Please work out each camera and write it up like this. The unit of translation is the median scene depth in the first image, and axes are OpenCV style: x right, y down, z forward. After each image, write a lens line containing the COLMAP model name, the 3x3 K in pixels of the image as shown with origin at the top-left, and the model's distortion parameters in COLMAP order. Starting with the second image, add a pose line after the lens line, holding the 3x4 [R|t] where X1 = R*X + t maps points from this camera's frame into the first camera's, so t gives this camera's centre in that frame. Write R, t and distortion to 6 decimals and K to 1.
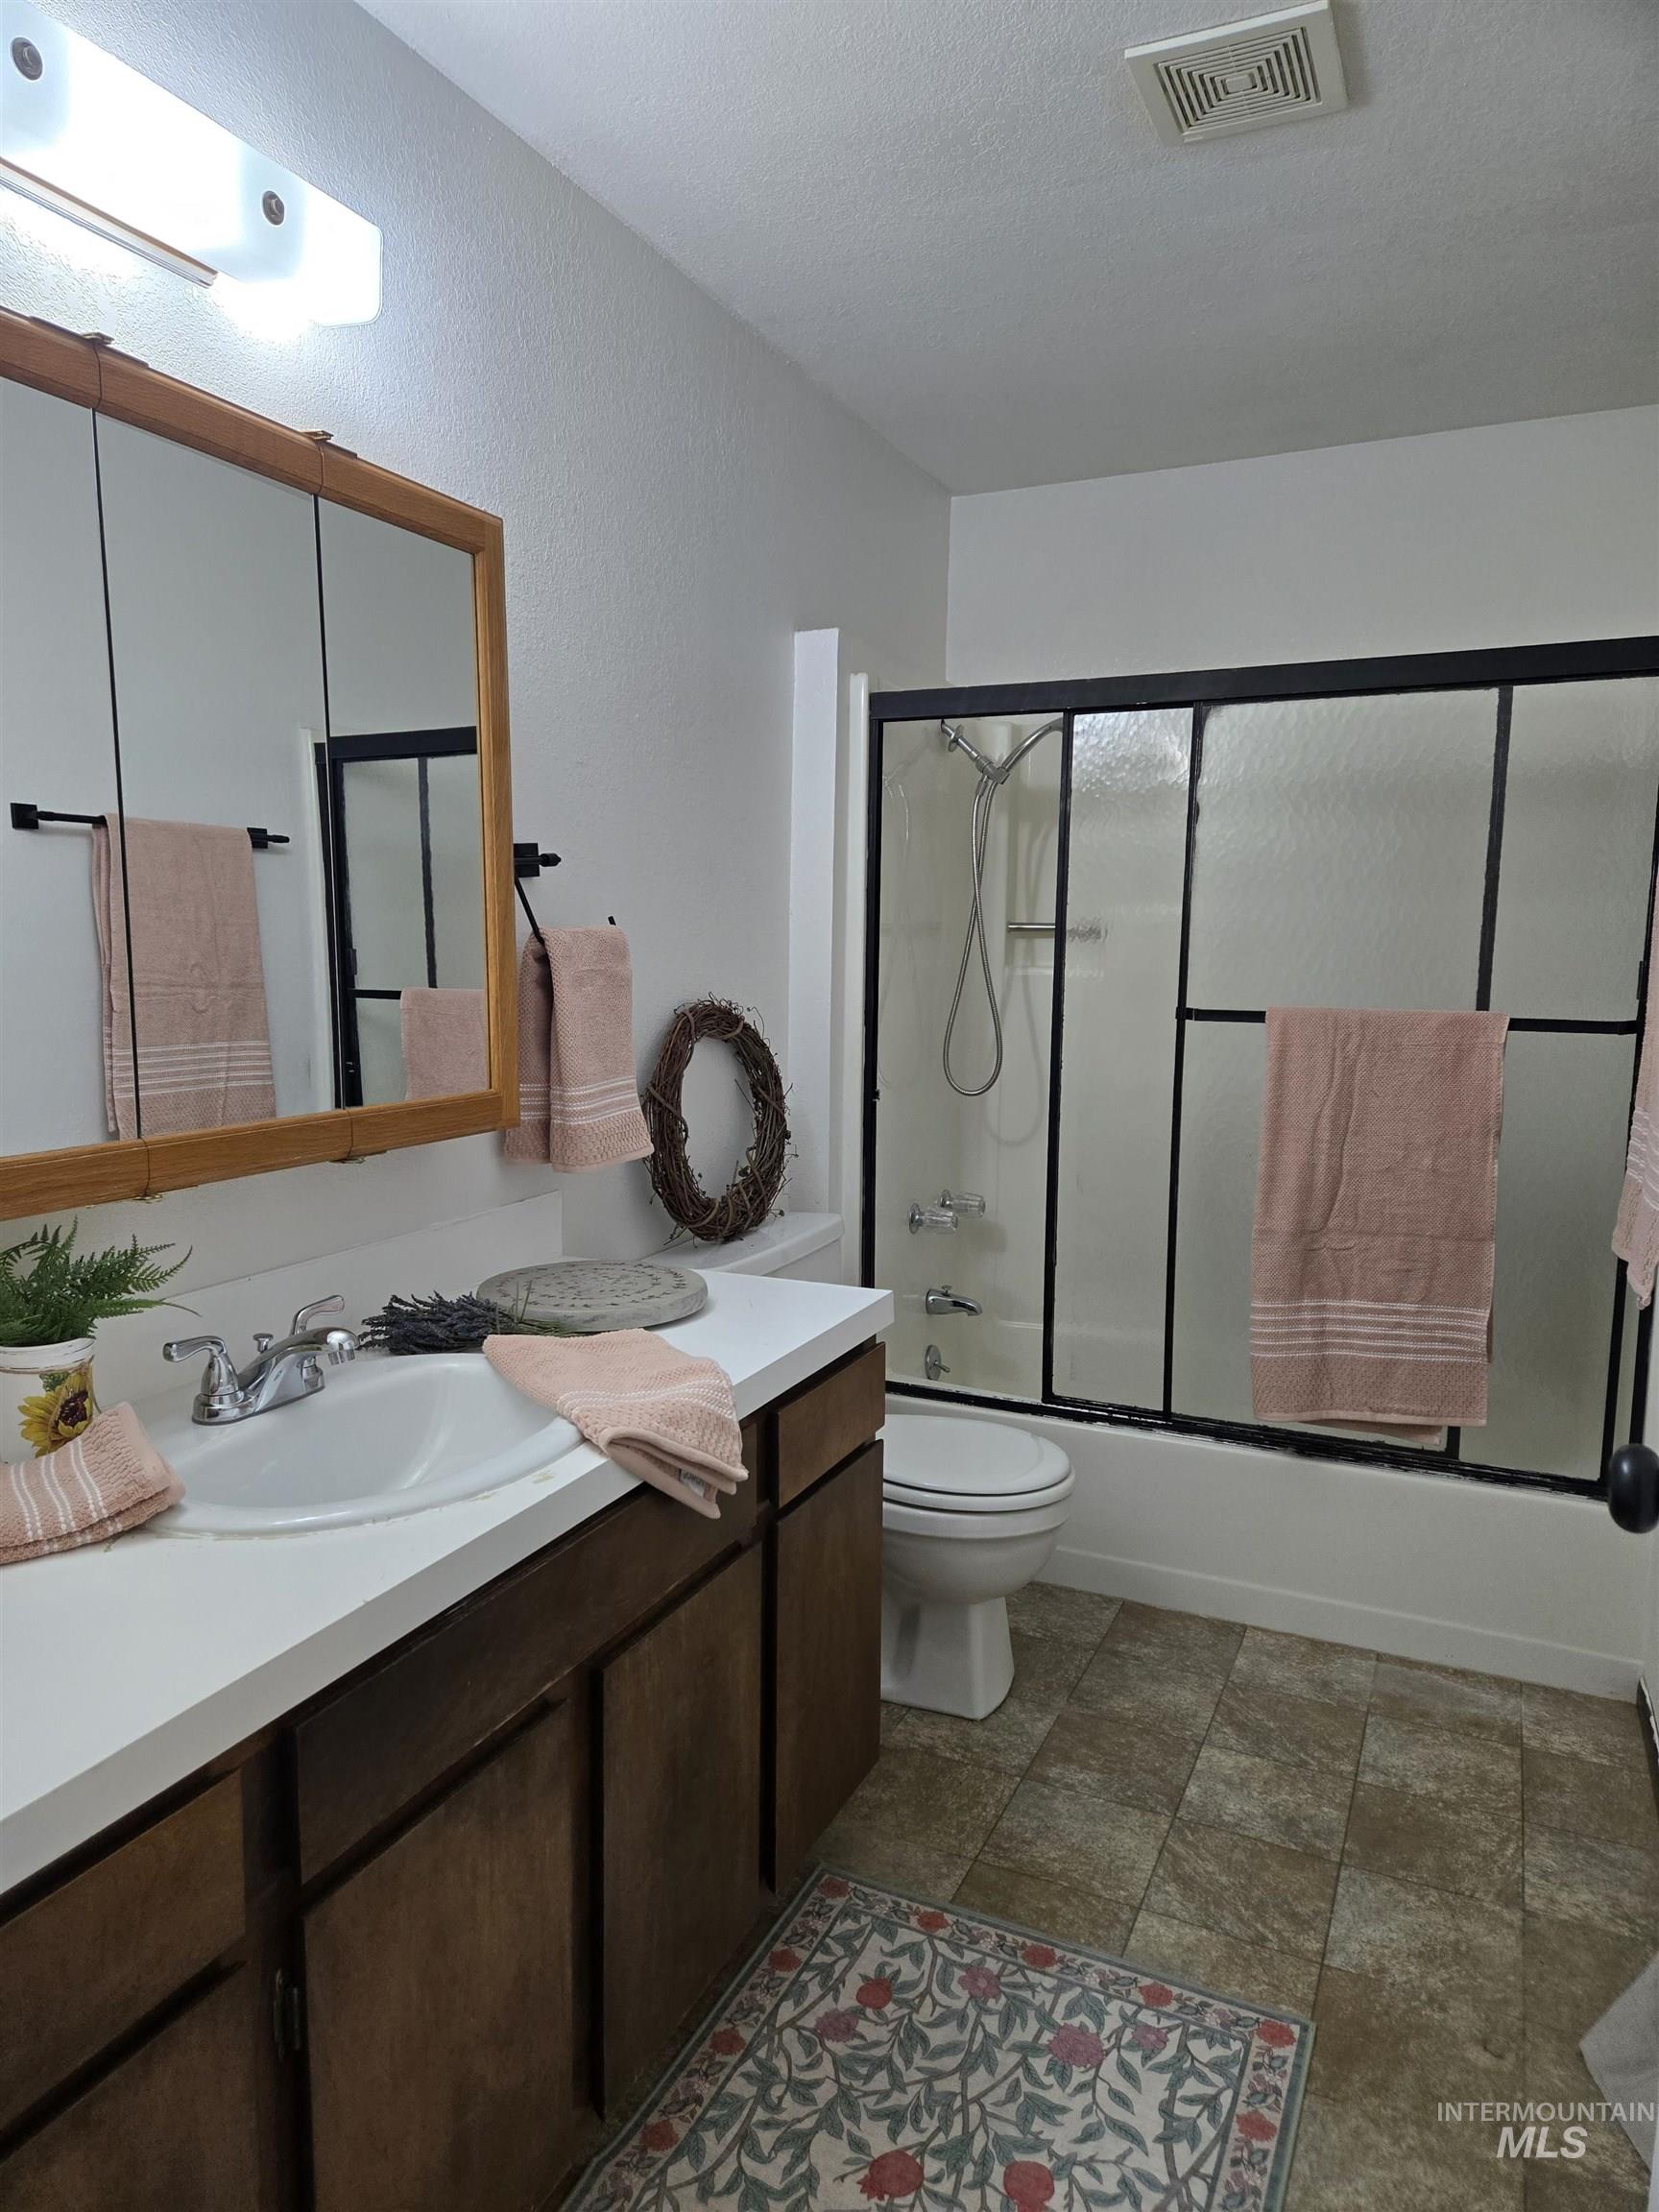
lens RADIAL K [[1461.4, 0, 830.9], [0, 1461.4, 1114.8], [0, 0, 1]] dist [0.066915, -0.052396]
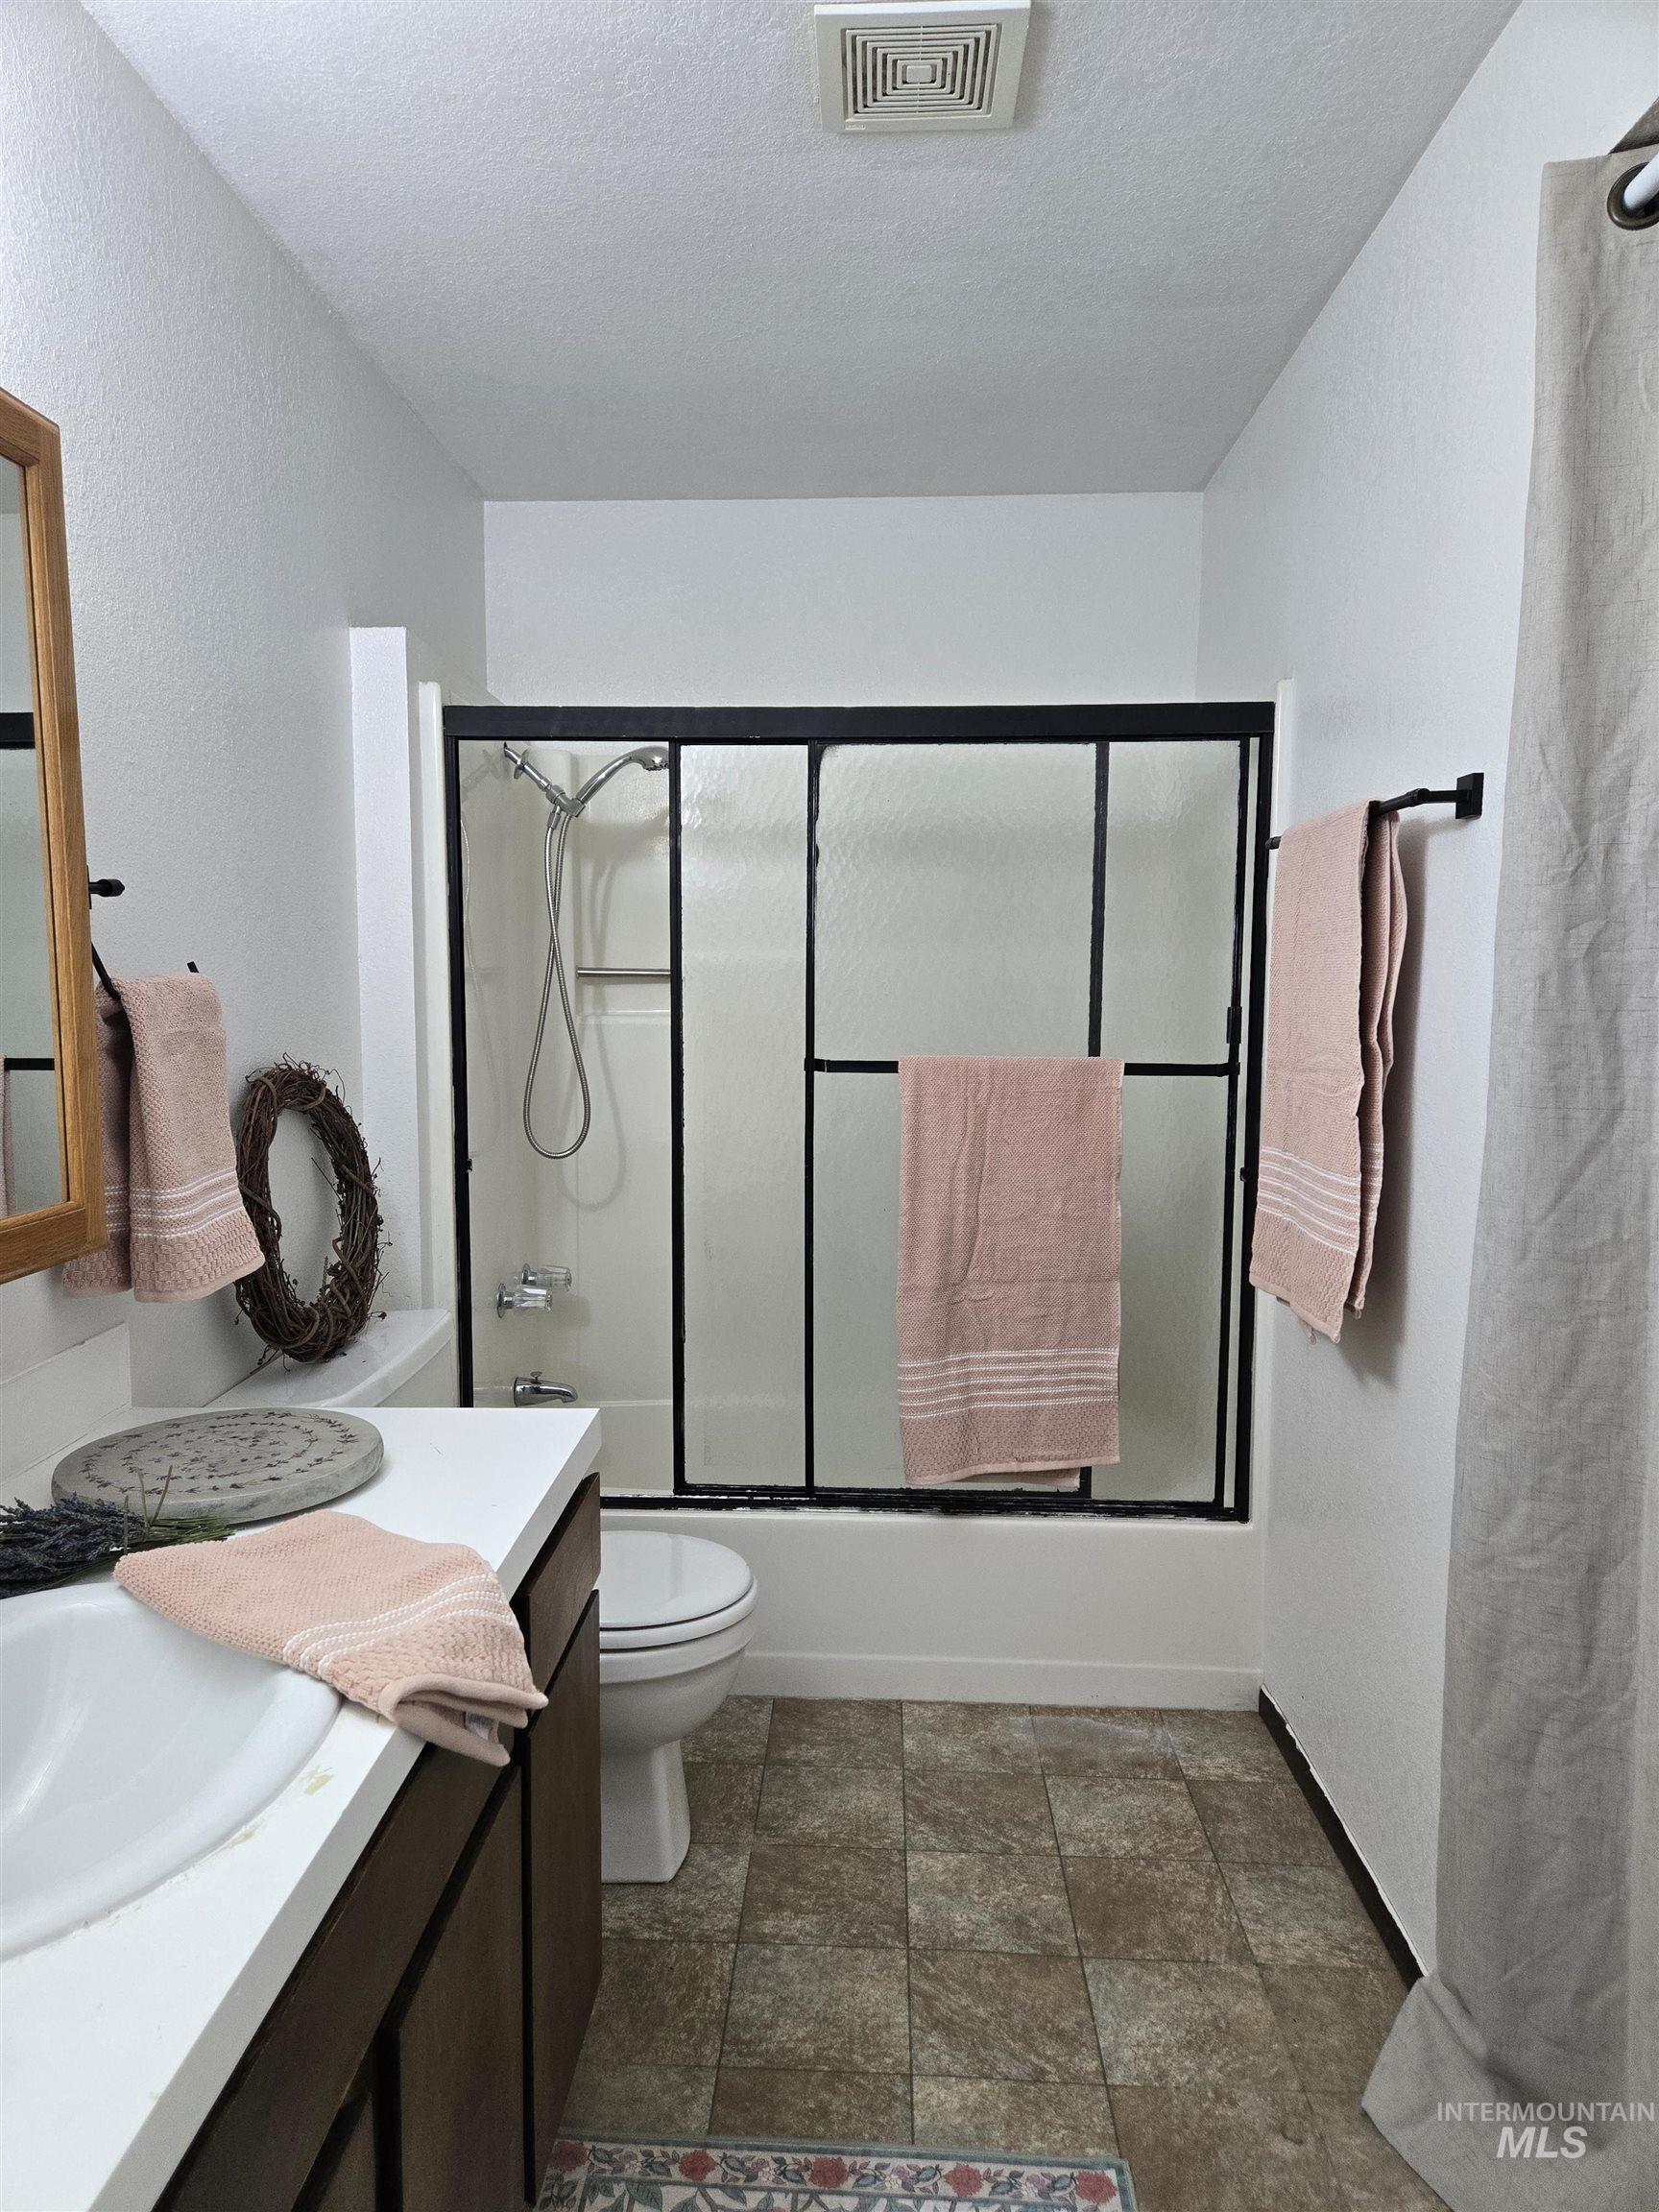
lens RADIAL K [[1461.4, 0, 834.4], [0, 1461.4, 1122.3], [0, 0, 1]] dist [0.066915, -0.052396]
pose [[0.927437, -0.040048, 0.371828, -0.112258], [0.048507, 0.998733, -0.013420, -0.020768], [-0.370819, 0.030482, 0.928205, 0.132218]]
